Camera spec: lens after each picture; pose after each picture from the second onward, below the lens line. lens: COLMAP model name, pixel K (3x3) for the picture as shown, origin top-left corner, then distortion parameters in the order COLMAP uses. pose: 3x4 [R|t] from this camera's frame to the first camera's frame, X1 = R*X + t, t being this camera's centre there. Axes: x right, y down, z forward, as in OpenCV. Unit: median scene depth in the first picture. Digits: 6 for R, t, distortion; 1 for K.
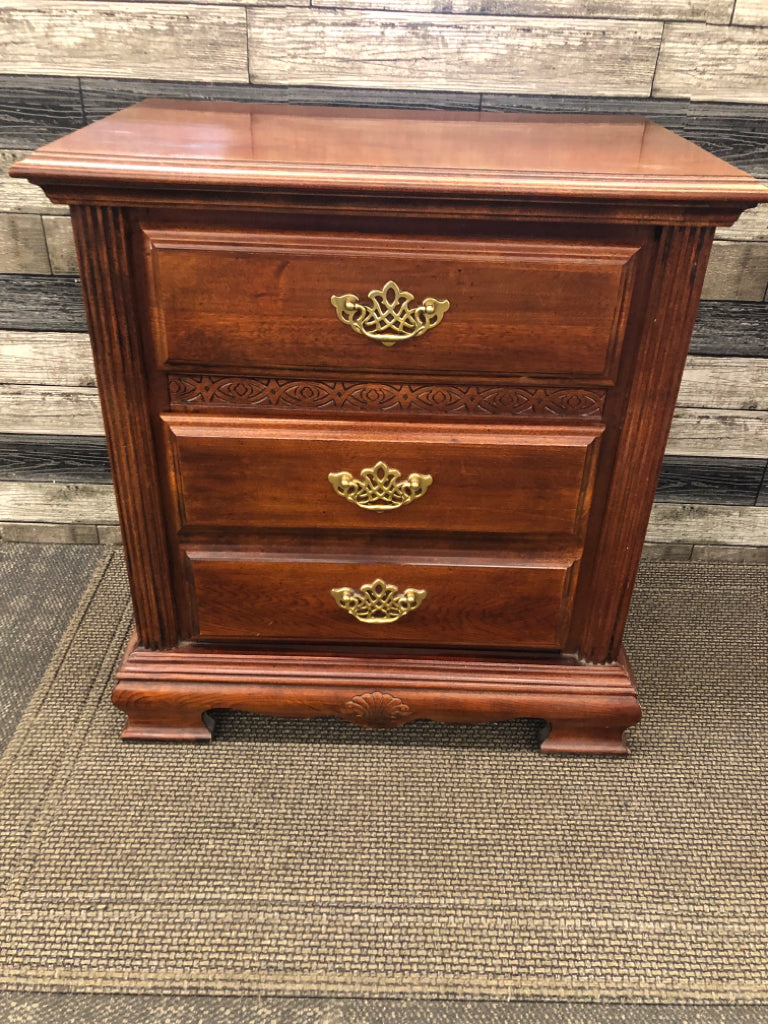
lens RADIAL K [[795.7, 0, 381.6], [0, 795.7, 512.9], [0, 0, 1]] dist [0.024895, -0.023788]
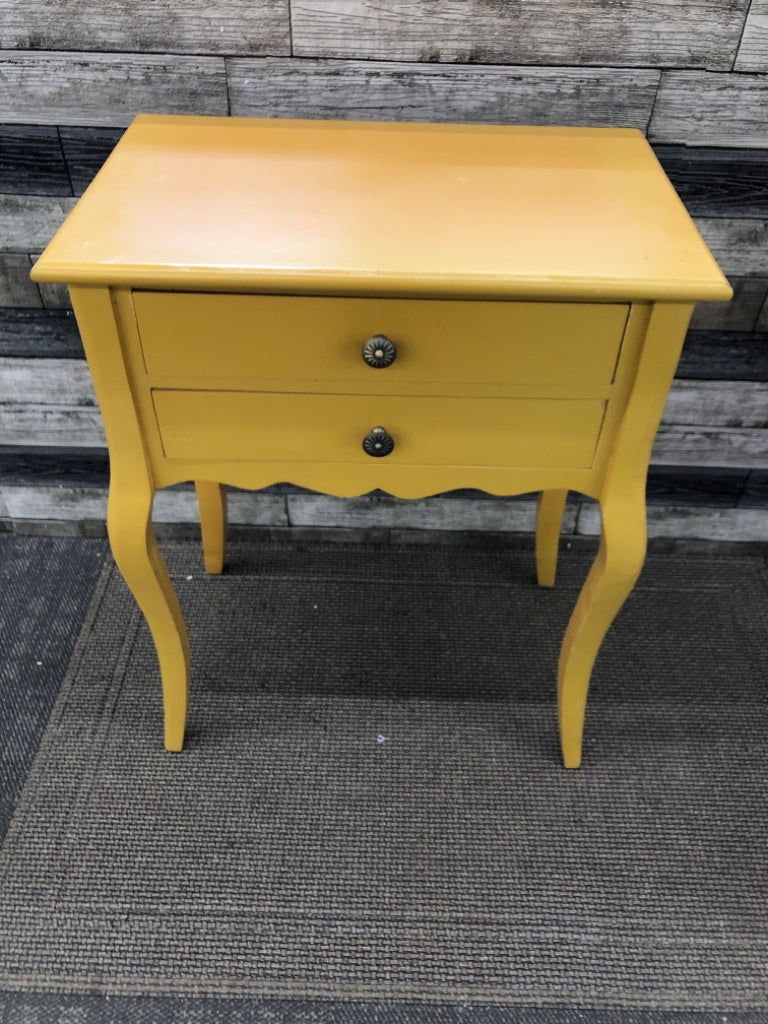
lens RADIAL K [[795.7, 0, 380.3], [0, 795.7, 520.7], [0, 0, 1]] dist [0.024895, -0.023788]
pose [[0.999827, 0.007291, -0.017141, 0.038511], [-0.004081, 0.983593, 0.180357, -0.260694], [0.018174, -0.180256, 0.983452, -0.042159]]
